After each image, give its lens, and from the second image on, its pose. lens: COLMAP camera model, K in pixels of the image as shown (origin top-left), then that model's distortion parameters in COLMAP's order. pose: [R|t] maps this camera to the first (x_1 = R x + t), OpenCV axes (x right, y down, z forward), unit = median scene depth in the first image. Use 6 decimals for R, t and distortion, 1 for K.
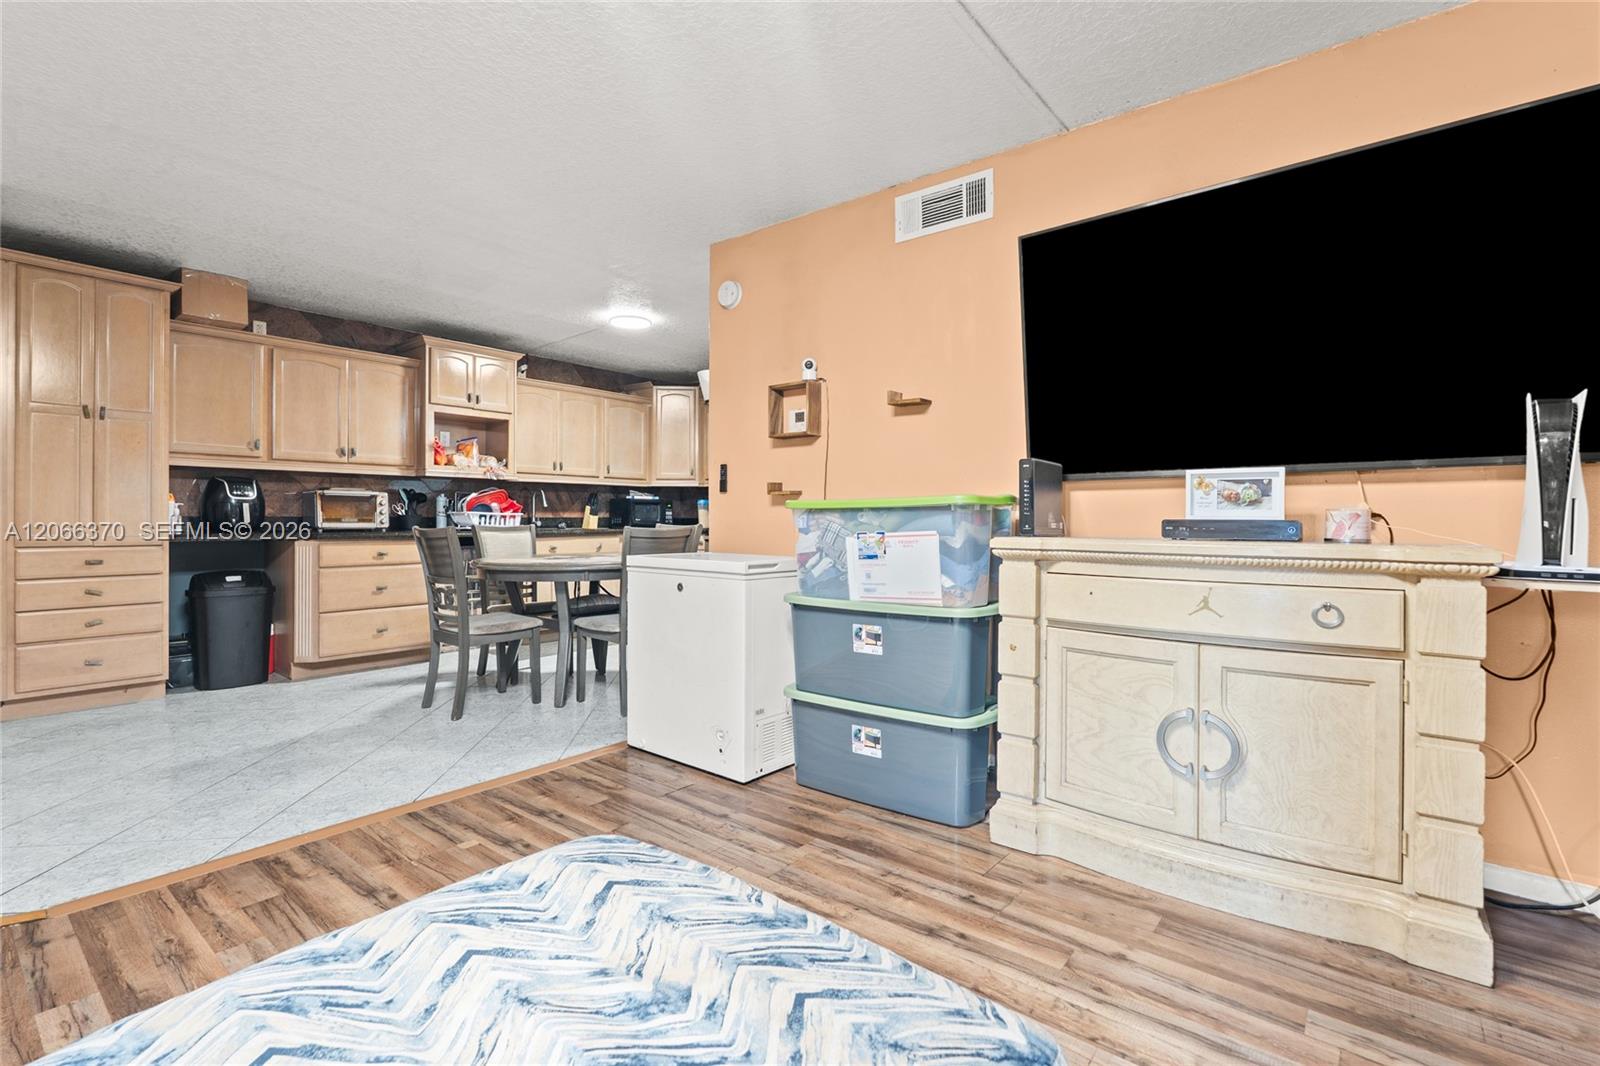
lens RADIAL K [[733.3, 0, 800.0], [0, 733.3, 533.0], [0, 0, 1]] dist [0.000496, -0.000506]
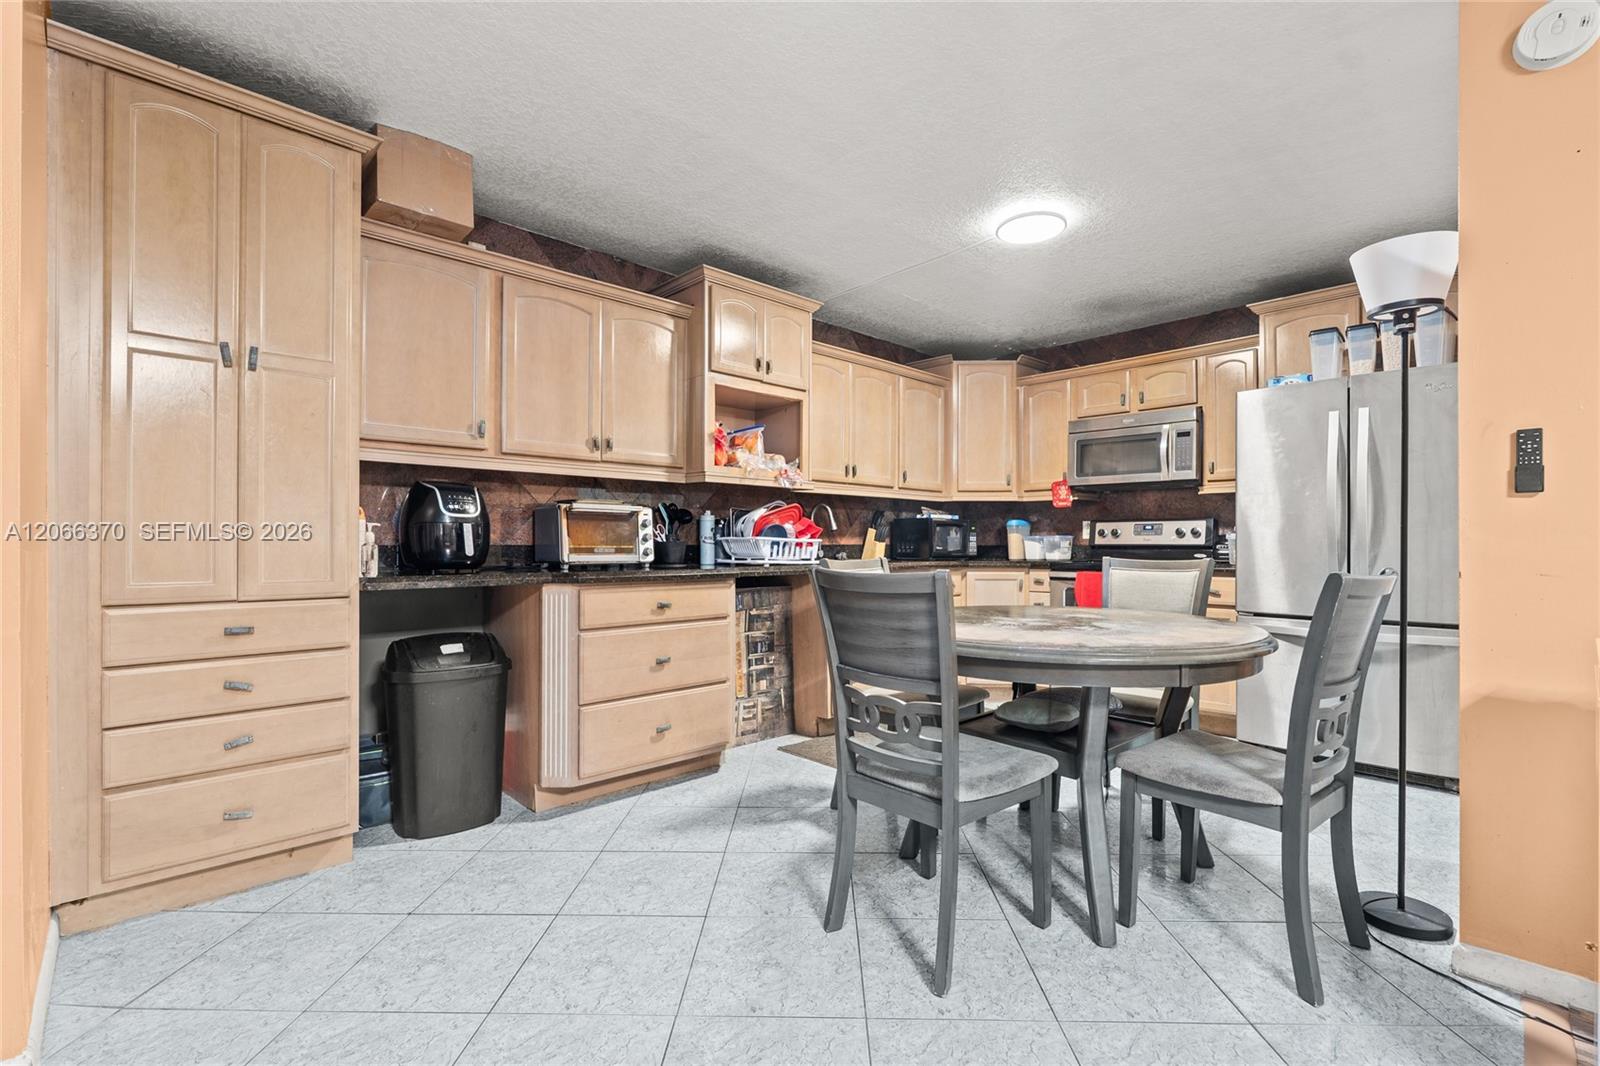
lens RADIAL K [[724.1, 0, 794.9], [0, 724.1, 560.7], [0, 0, 1]] dist [0.000279, 0.000565]
pose [[0.989998, 0.004309, -0.141015, -0.373060], [-0.003550, 0.999978, 0.005631, -0.012939], [0.141036, -0.005074, 0.989991, 0.410091]]
